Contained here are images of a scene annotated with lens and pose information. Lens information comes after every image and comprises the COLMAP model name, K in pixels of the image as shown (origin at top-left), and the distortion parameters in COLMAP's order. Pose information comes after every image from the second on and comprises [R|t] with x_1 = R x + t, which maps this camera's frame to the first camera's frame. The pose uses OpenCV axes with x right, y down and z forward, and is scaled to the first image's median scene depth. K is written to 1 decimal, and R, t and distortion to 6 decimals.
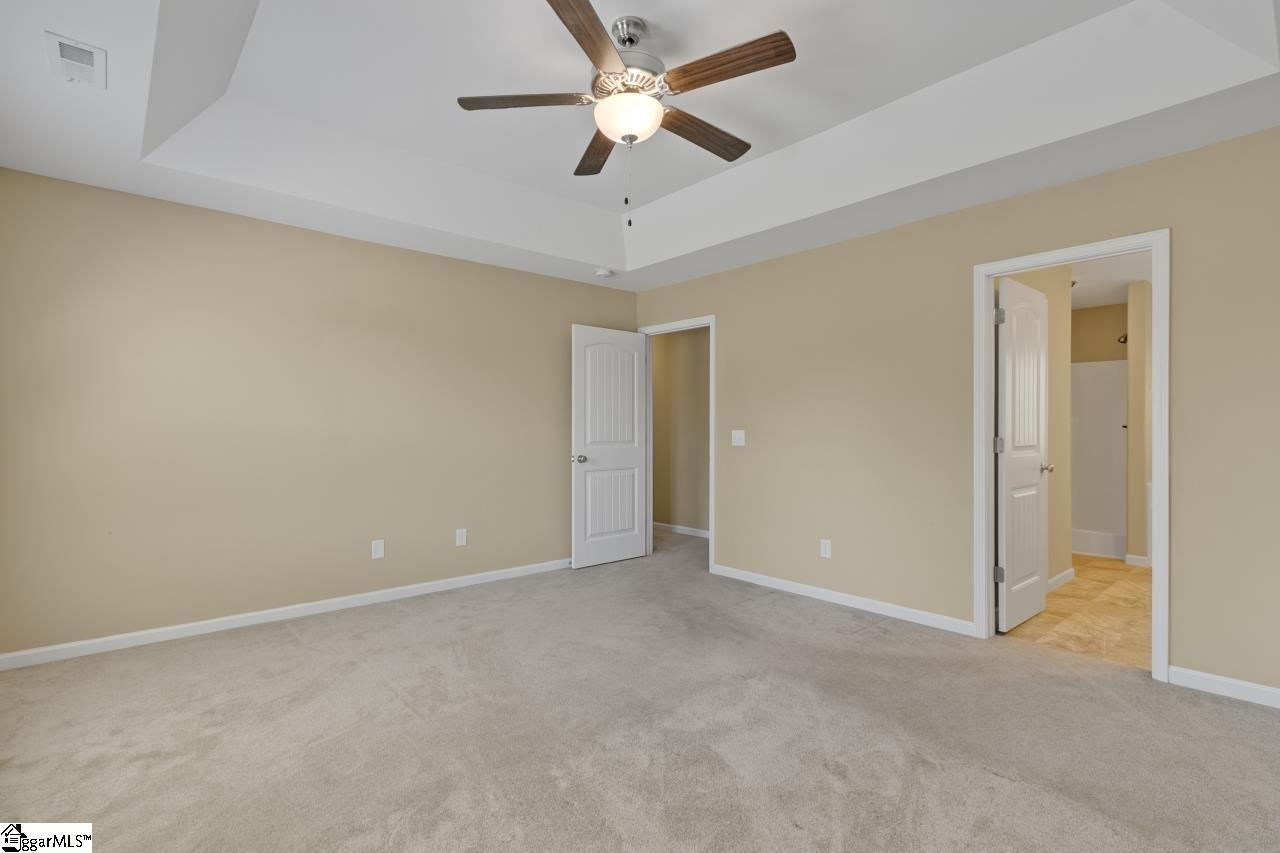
lens RADIAL K [[593.2, 0, 621.2], [0, 593.2, 433.7], [0, 0, 1]] dist [0.002728, -0.000105]
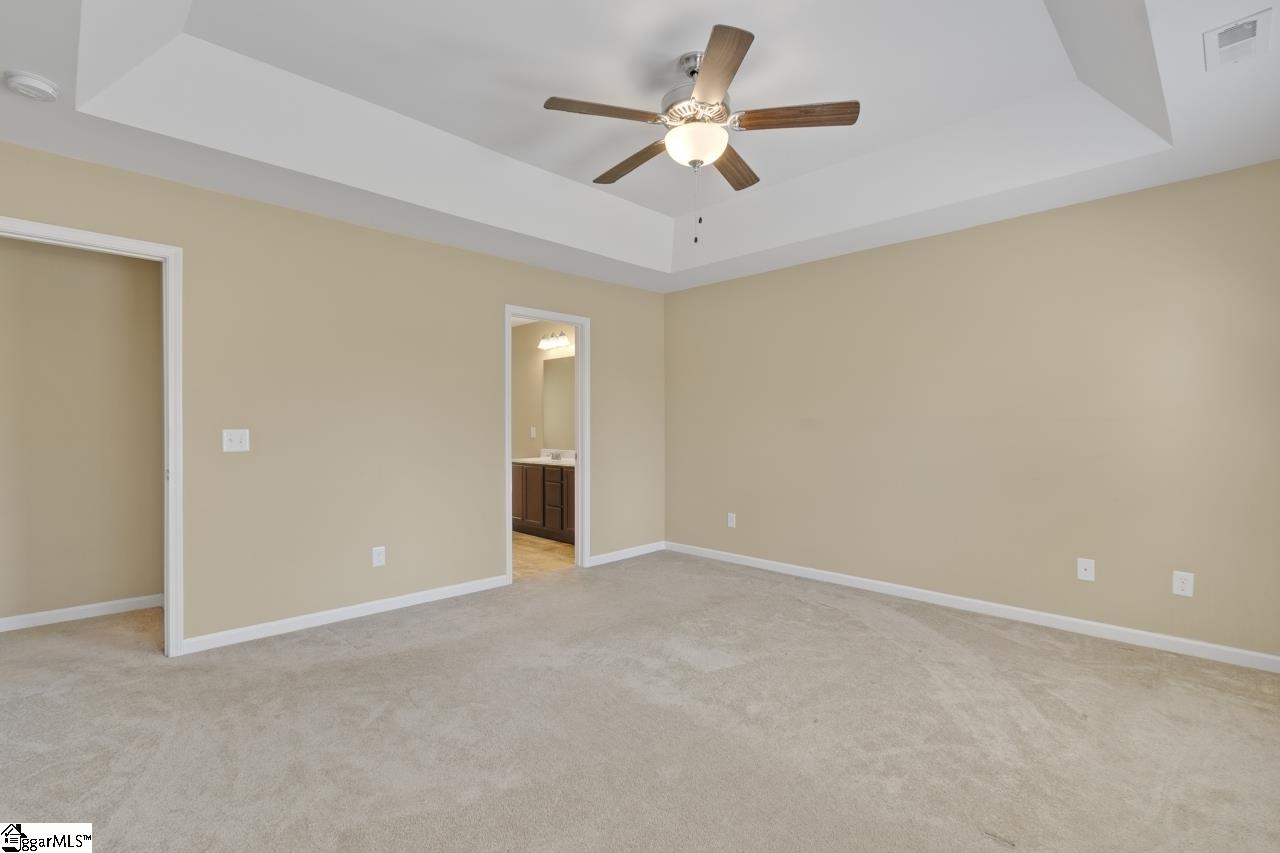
lens RADIAL K [[593.2, 0, 621.2], [0, 593.2, 433.7], [0, 0, 1]] dist [0.002728, -0.000105]
pose [[-0.046559, -0.010921, 0.998856, -0.547499], [0.005695, 0.999921, 0.011198, -0.005986], [-0.998899, 0.006210, -0.046493, 0.605476]]
